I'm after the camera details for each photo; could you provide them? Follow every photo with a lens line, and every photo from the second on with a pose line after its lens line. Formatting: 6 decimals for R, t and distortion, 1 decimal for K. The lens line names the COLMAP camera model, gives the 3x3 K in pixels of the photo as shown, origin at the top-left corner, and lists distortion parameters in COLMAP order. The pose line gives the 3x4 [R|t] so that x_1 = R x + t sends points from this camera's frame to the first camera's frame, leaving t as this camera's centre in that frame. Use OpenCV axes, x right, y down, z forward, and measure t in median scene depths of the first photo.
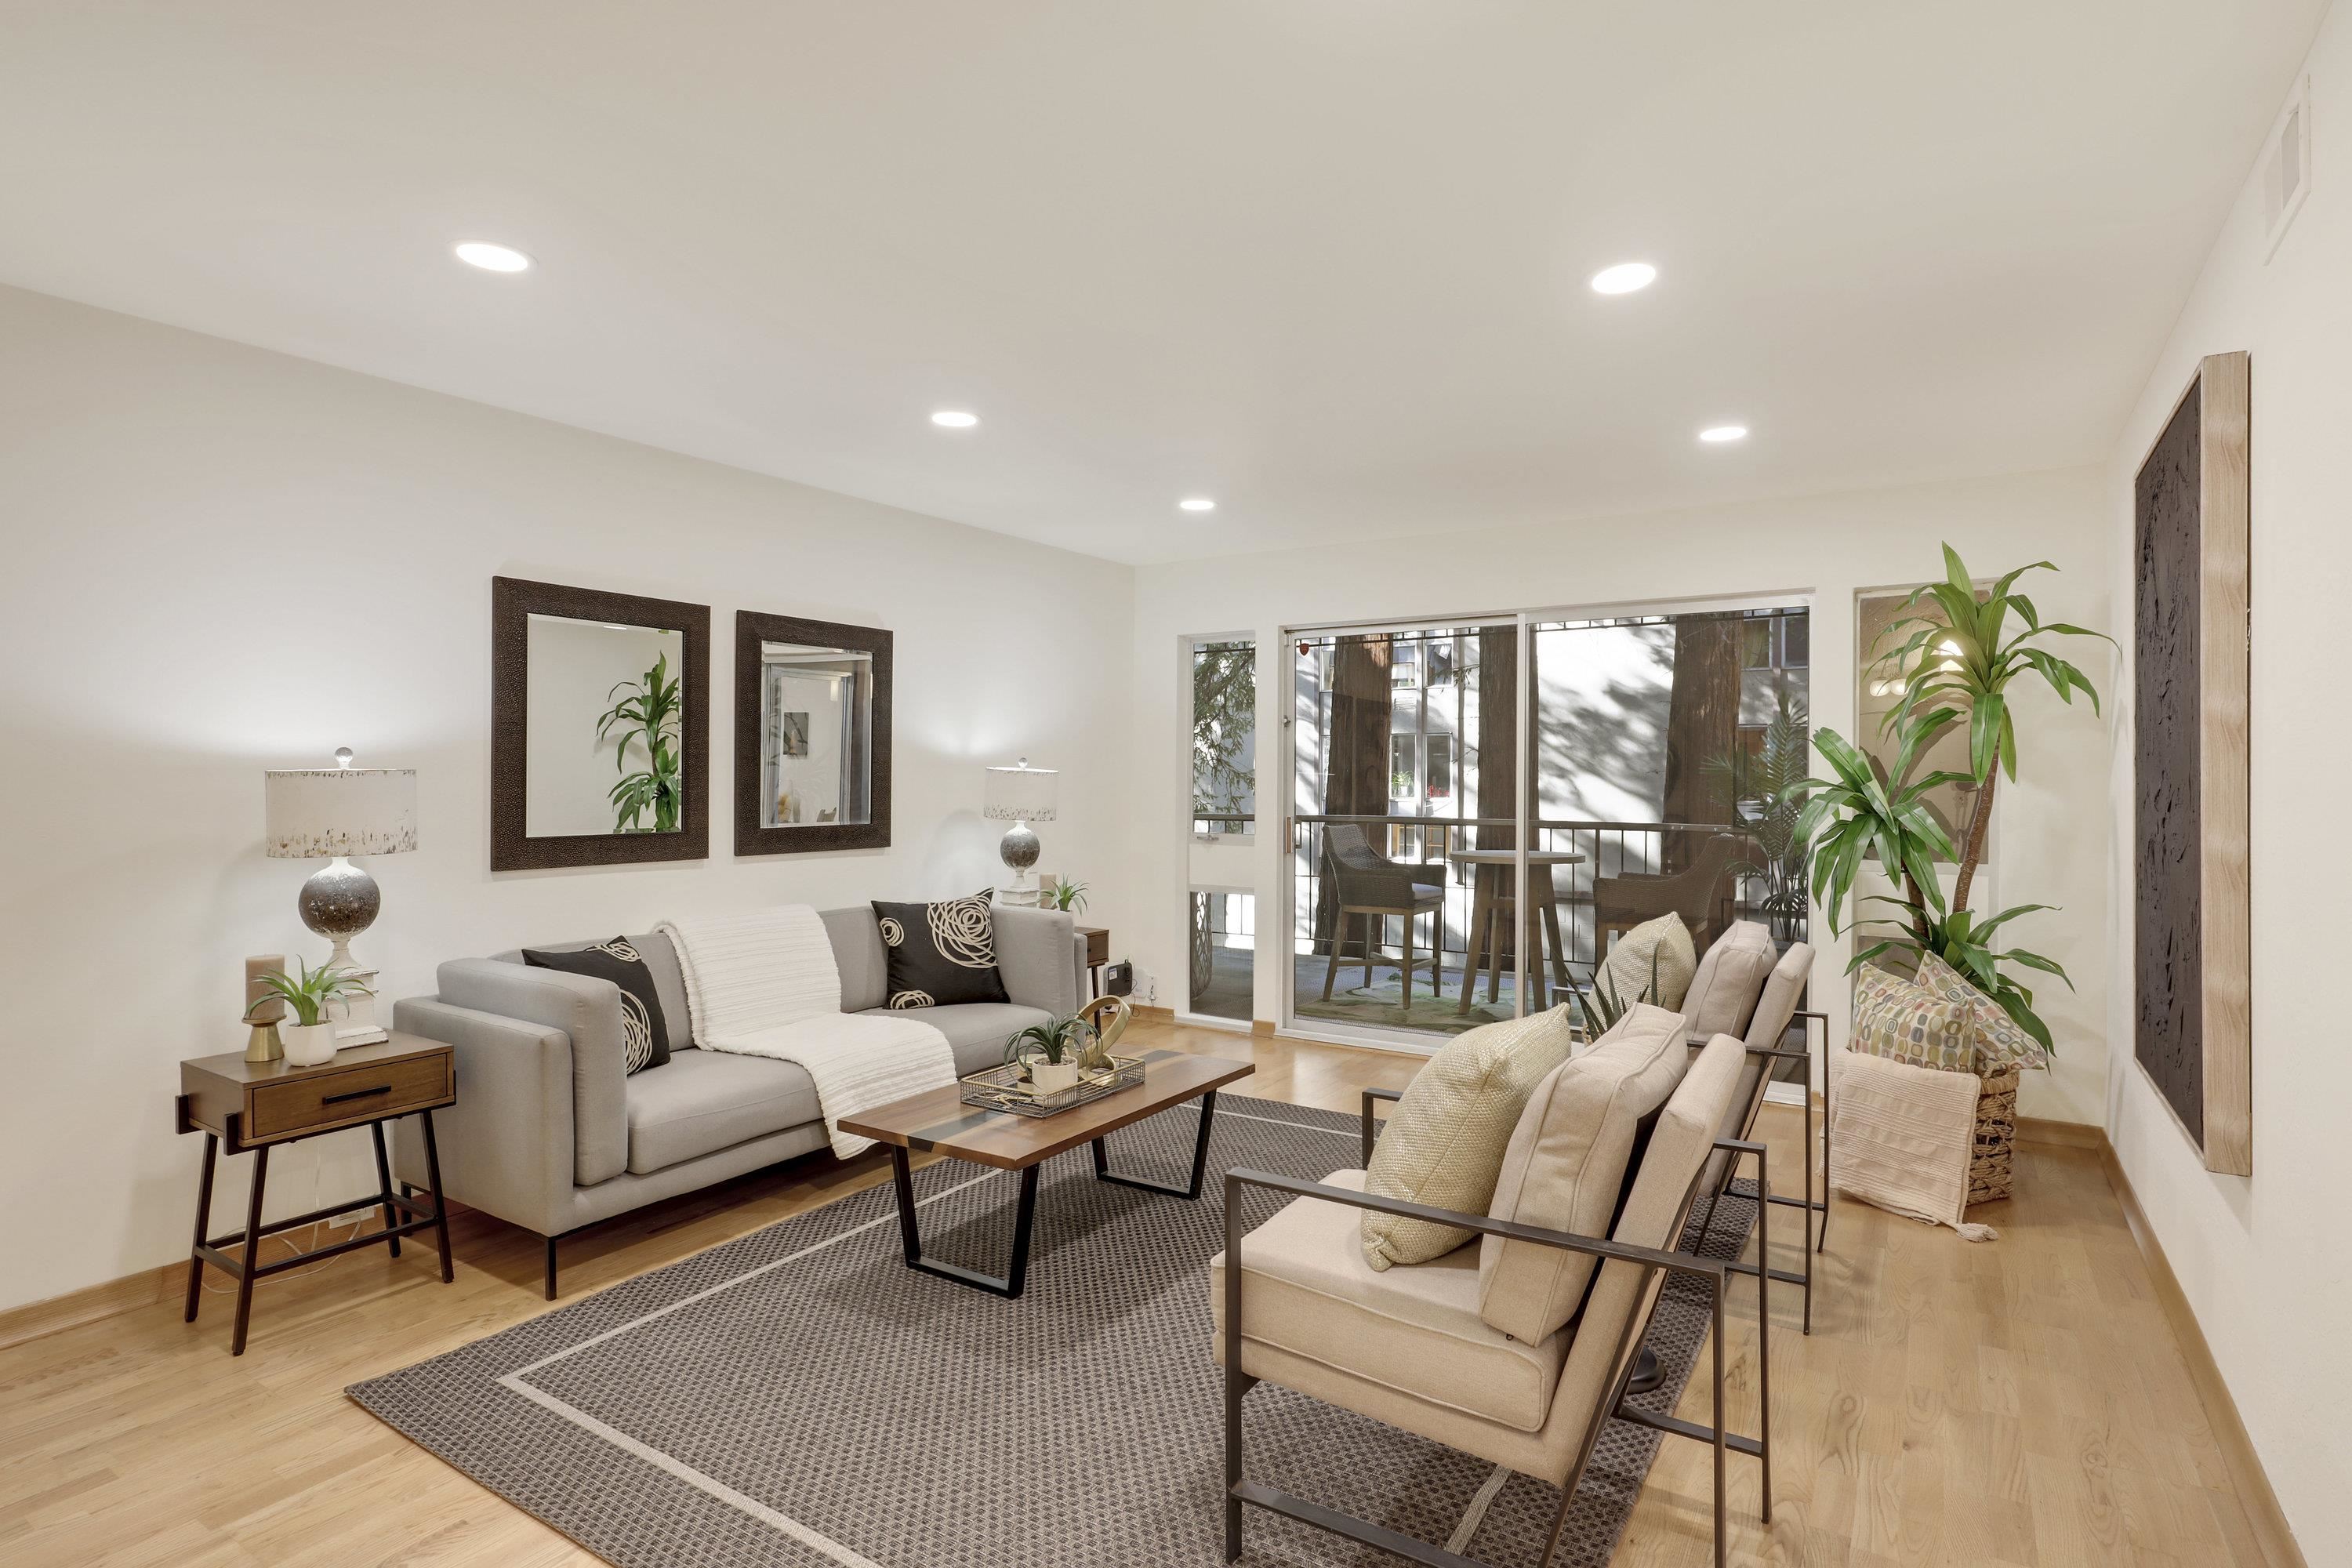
lens RADIAL K [[1187.8, 0, 1186.1], [0, 1187.8, 786.0], [0, 0, 1]] dist [-0.016261, 0.001299]
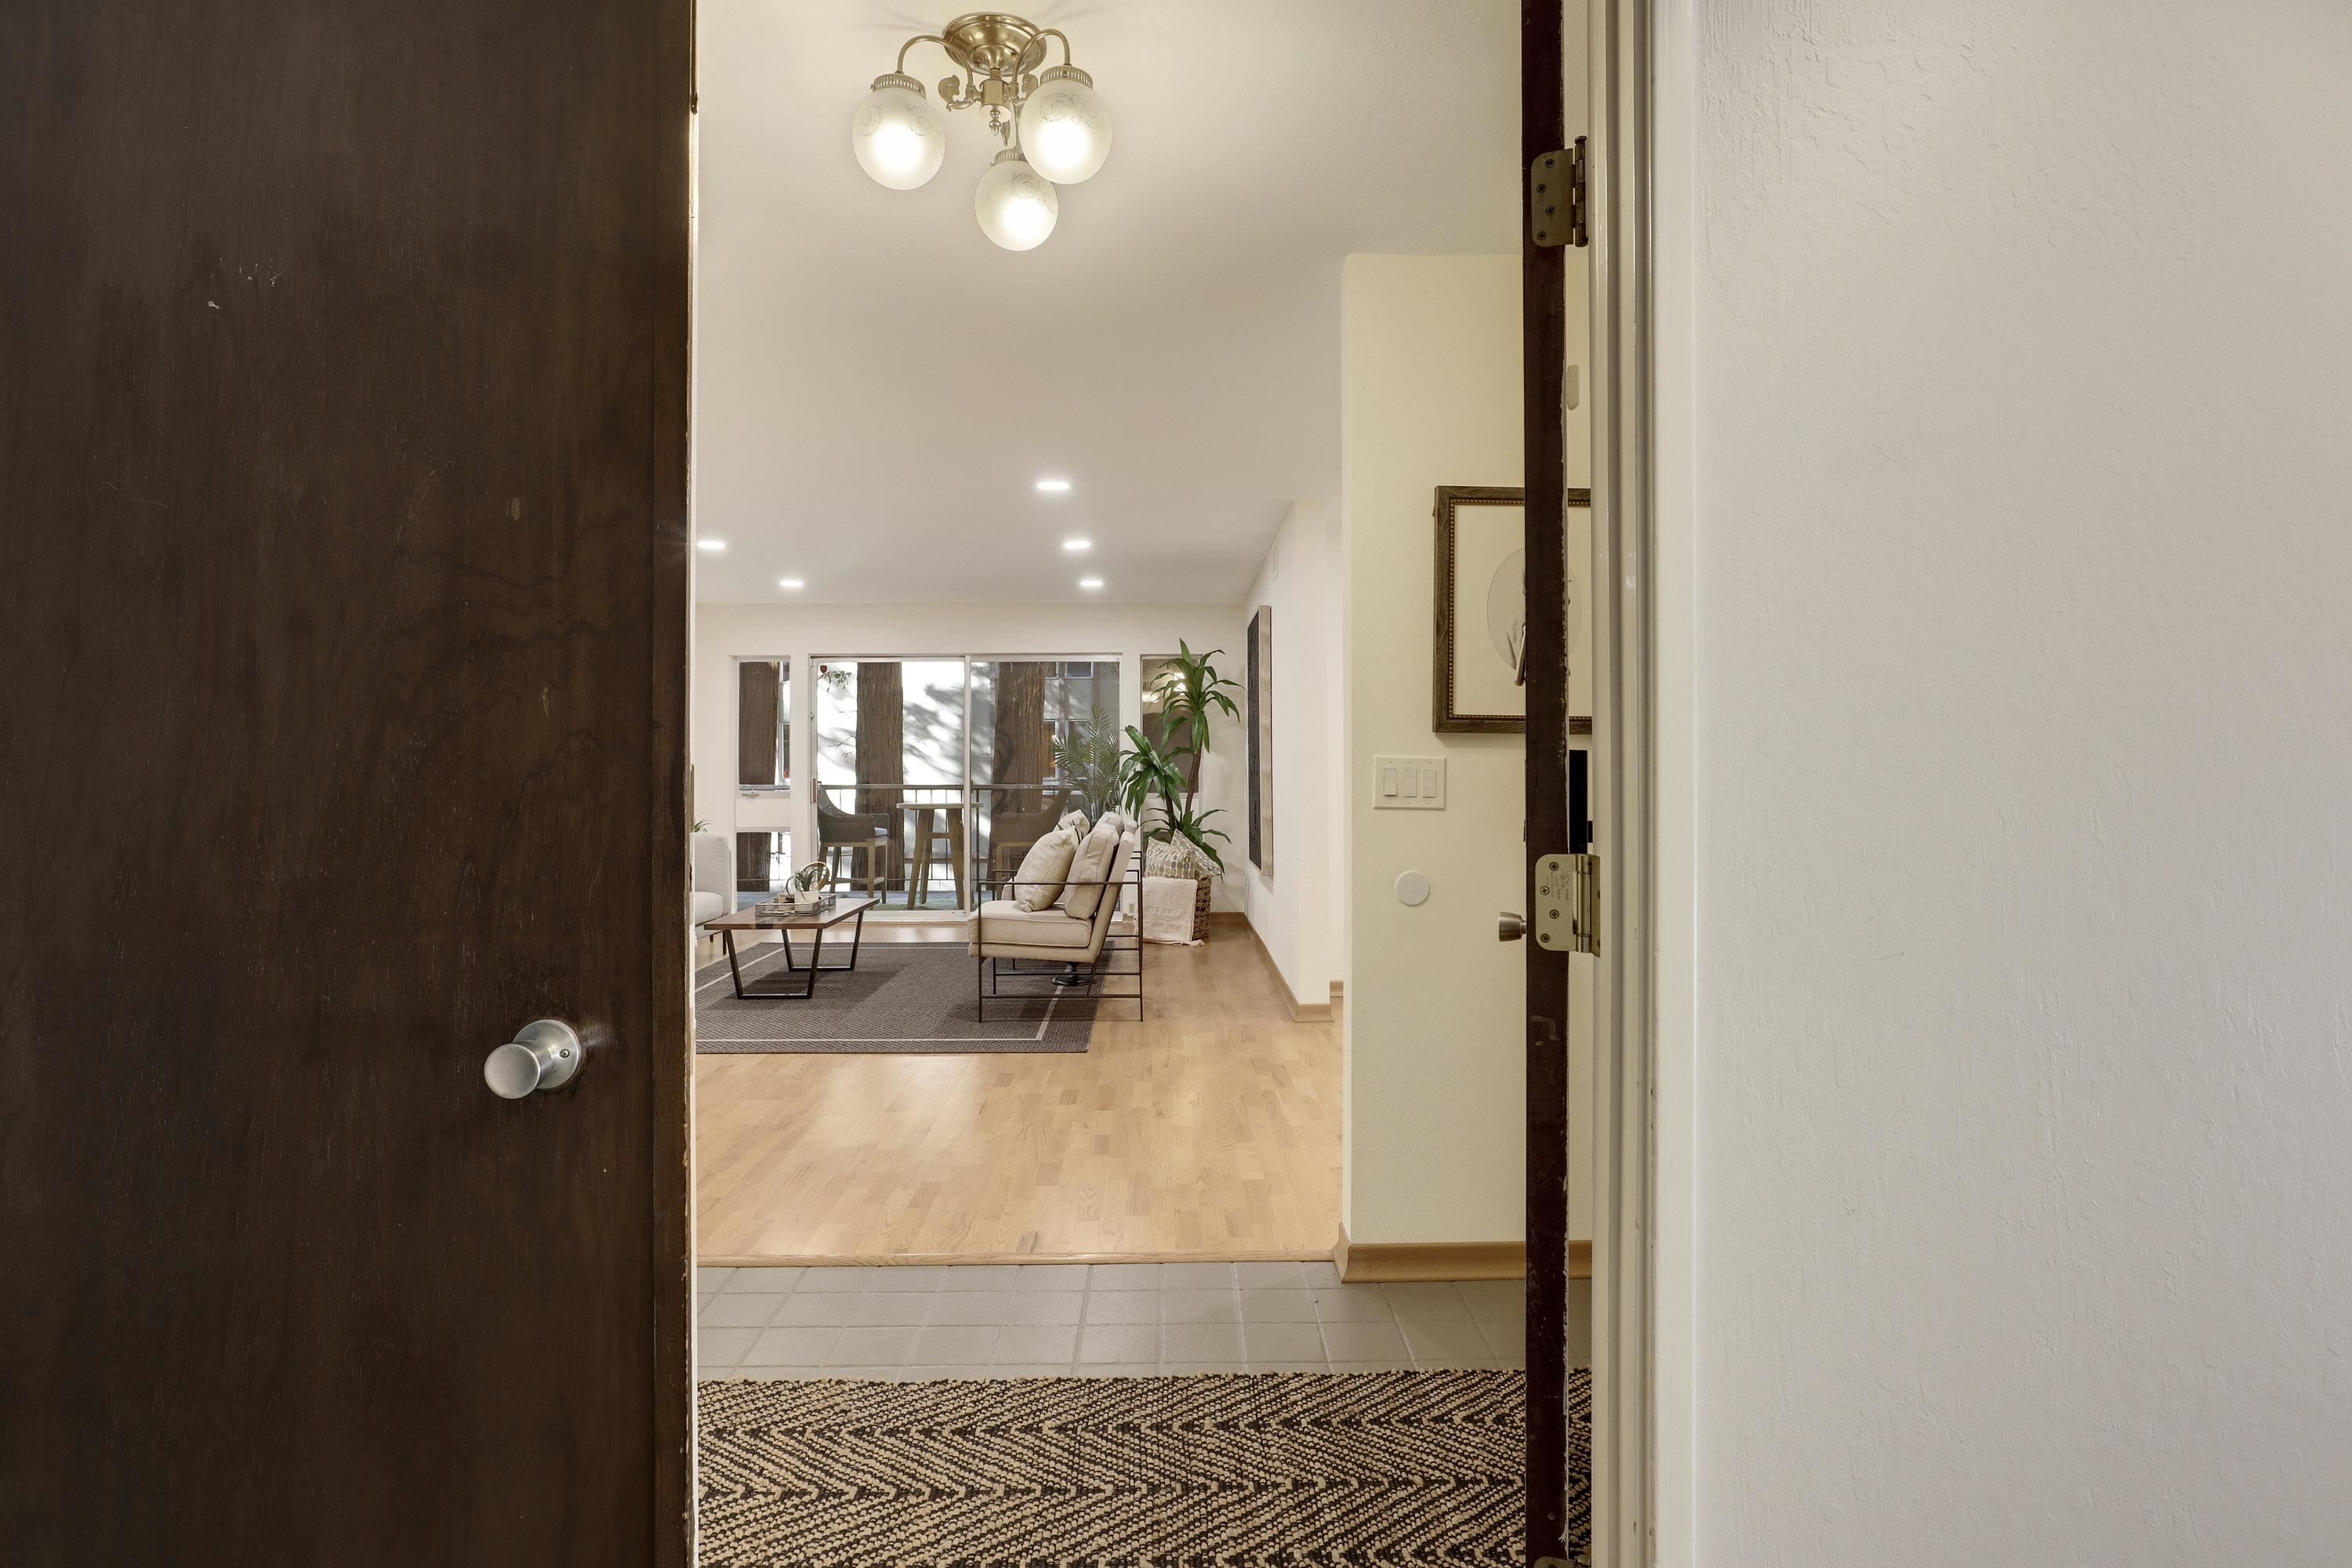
lens RADIAL K [[1187.8, 0, 1186.1], [0, 1187.8, 786.0], [0, 0, 1]] dist [-0.016261, 0.001299]
pose [[0.831043, -0.016328, 0.555969, -0.531885], [0.009907, 0.999845, 0.014556, 0.027489], [-0.556120, -0.006588, 0.831076, -0.770535]]
